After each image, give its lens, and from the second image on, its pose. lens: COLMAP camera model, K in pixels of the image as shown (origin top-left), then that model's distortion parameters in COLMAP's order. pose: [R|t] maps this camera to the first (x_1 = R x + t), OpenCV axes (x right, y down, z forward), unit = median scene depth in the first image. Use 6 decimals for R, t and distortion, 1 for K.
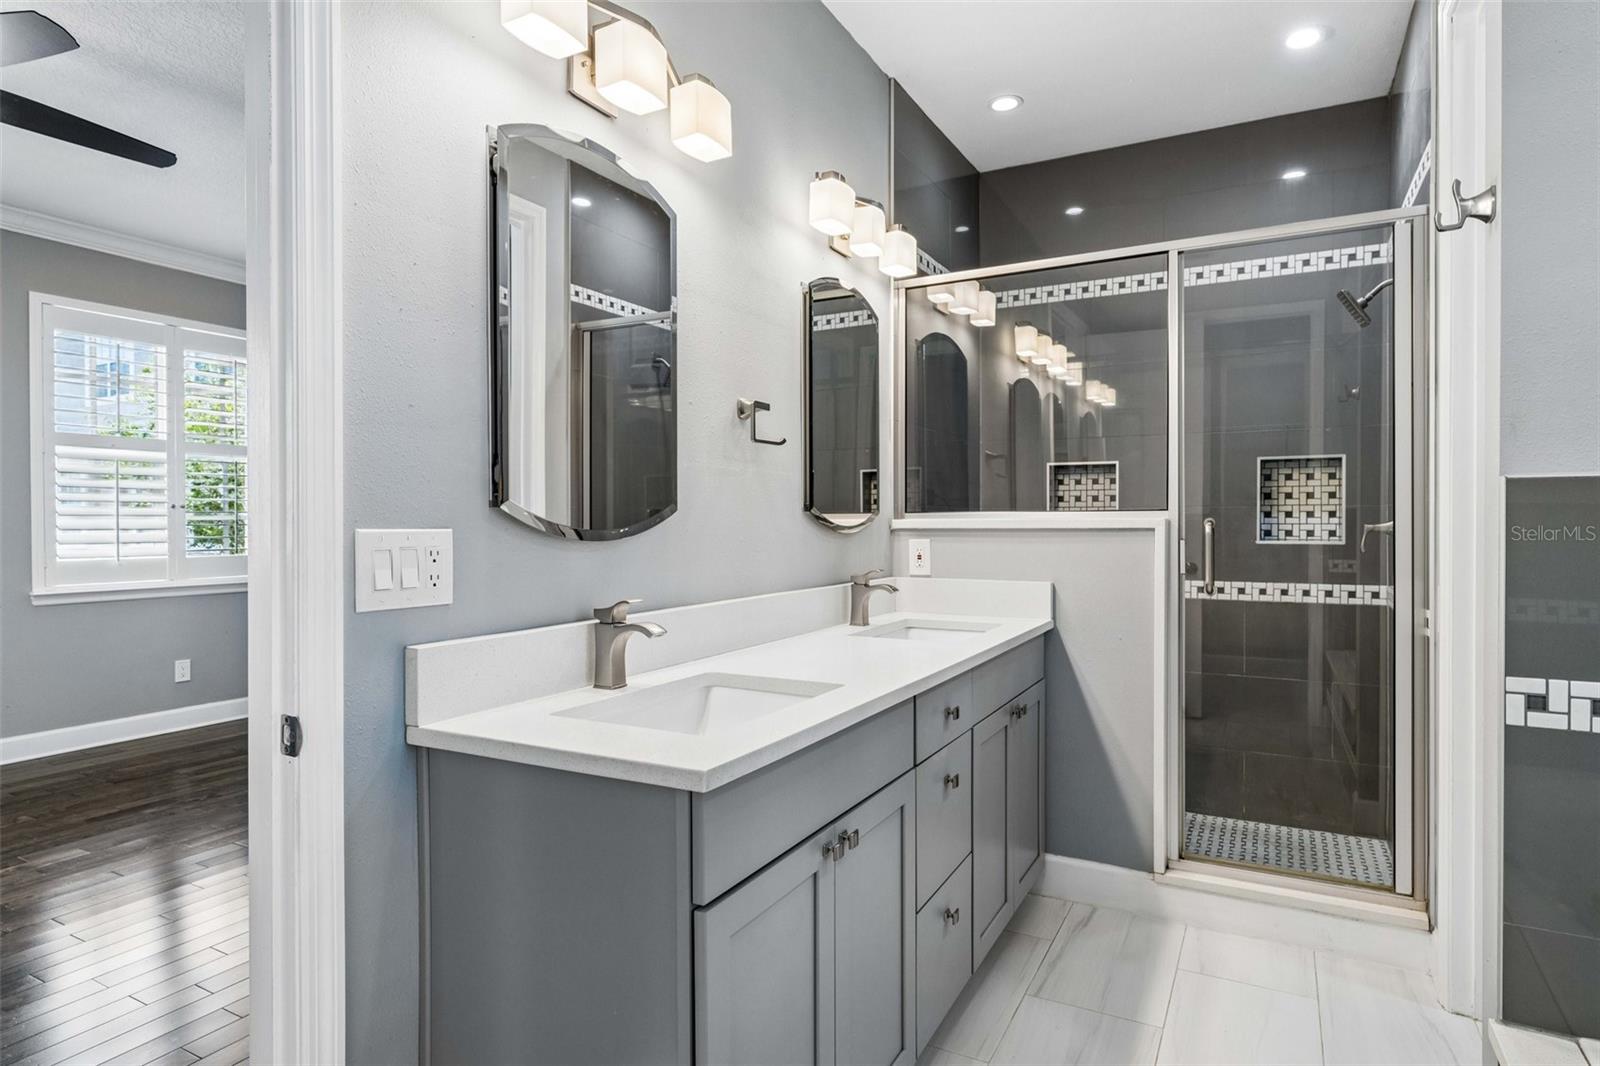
lens RADIAL K [[885.2, 0, 796.8], [0, 885.2, 528.4], [0, 0, 1]] dist [-0.001175, -0.004861]
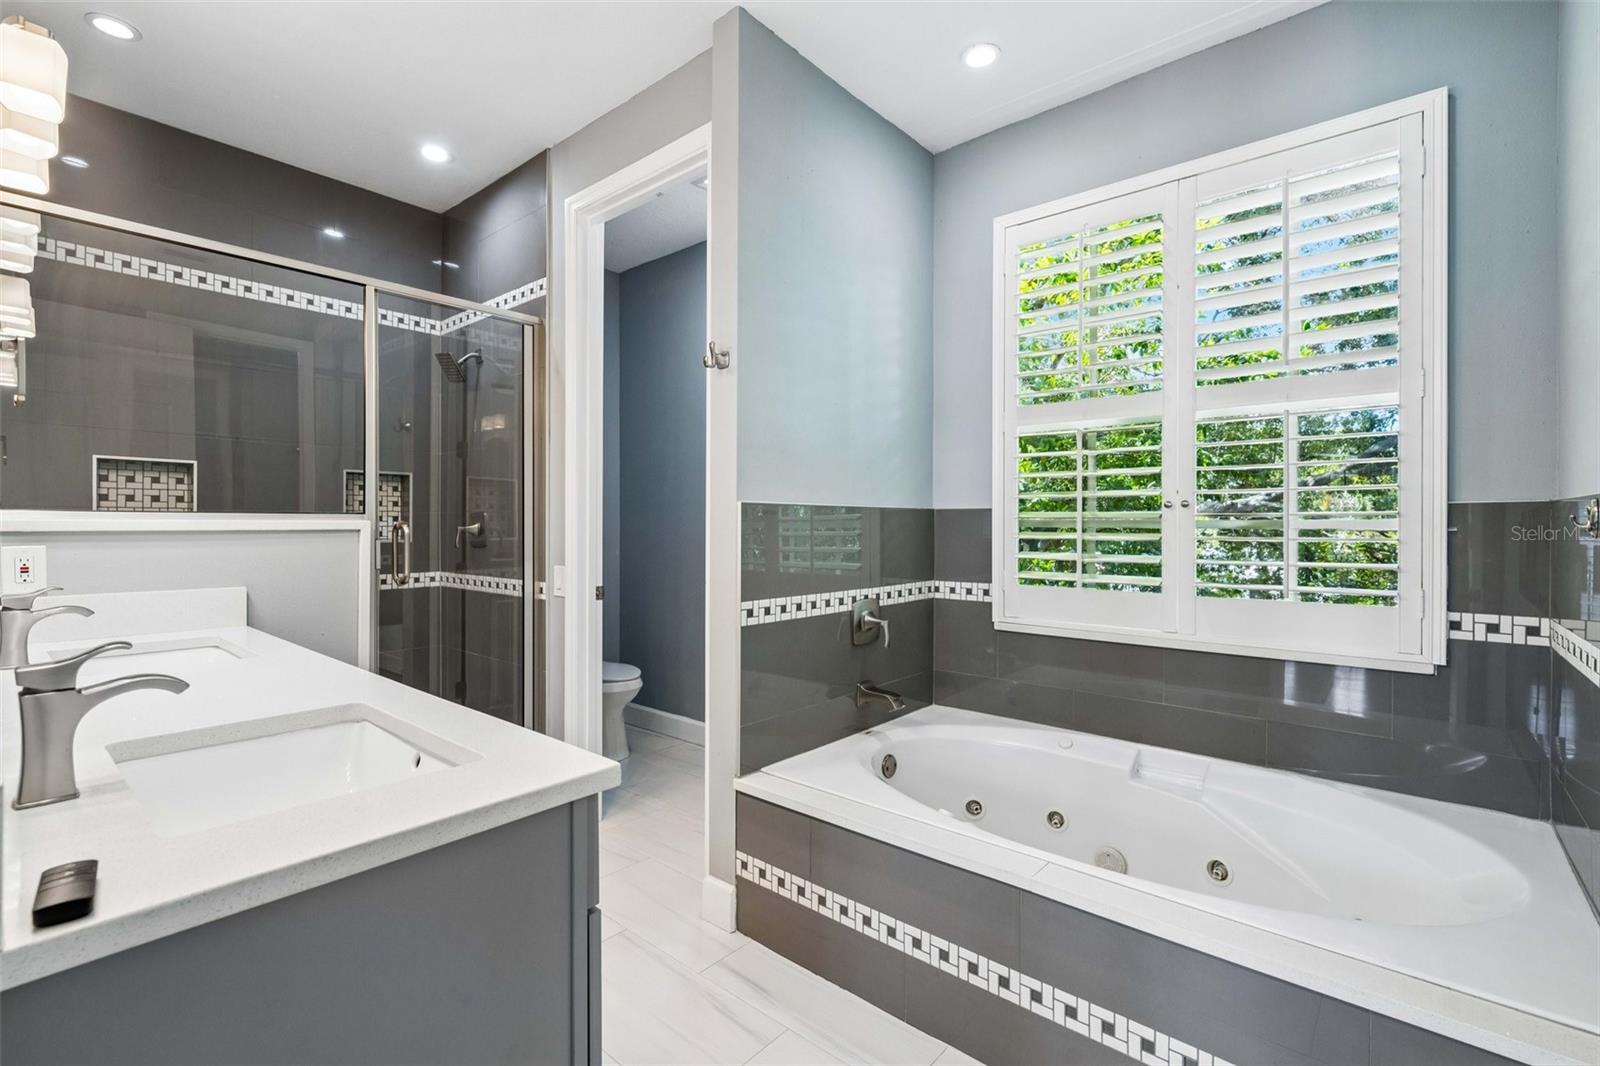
lens RADIAL K [[726.2, 0, 808.4], [0, 726.2, 528.2], [0, 0, 1]] dist [-0.004675, 0.002254]
pose [[0.214421, -0.003765, 0.976734, -0.348454], [0.004440, 0.999986, 0.002880, -0.002166], [-0.976731, 0.003719, 0.214435, 0.224901]]
